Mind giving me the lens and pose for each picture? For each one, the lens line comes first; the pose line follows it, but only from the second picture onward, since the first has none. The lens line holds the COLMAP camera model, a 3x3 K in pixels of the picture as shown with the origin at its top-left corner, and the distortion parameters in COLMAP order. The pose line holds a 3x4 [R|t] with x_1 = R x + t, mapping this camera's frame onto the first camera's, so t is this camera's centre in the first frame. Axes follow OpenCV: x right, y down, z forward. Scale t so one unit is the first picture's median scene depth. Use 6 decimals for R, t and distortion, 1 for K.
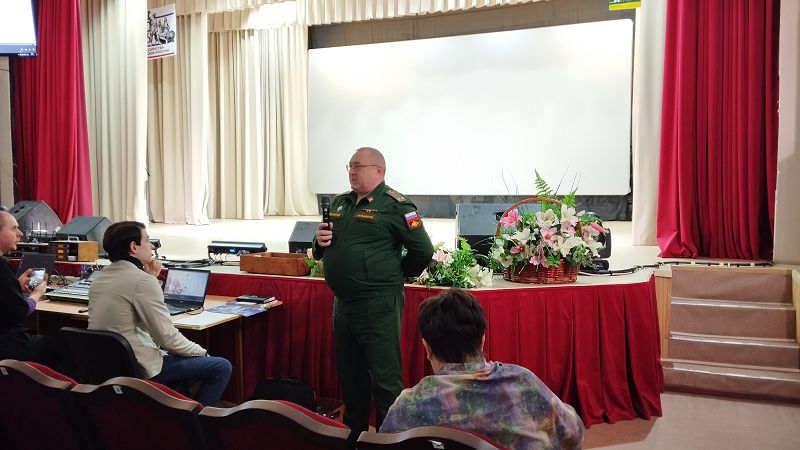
lens RADIAL K [[652.9, 0, 412.4], [0, 652.9, 226.9], [0, 0, 1]] dist [0.116162, -0.228846]
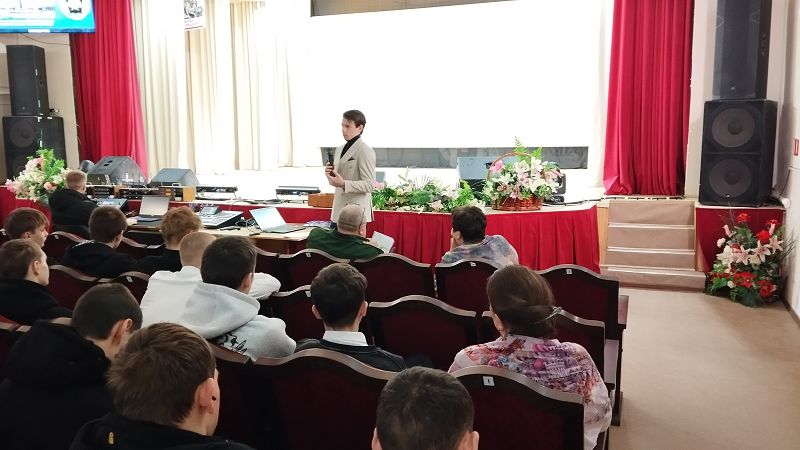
lens RADIAL K [[652.9, 0, 412.4], [0, 652.9, 226.9], [0, 0, 1]] dist [0.116162, -0.228846]
pose [[0.999341, -0.012321, 0.034147, -0.081669], [0.009706, 0.997083, 0.075704, 0.006907], [-0.034980, -0.075322, 0.996545, -0.415880]]
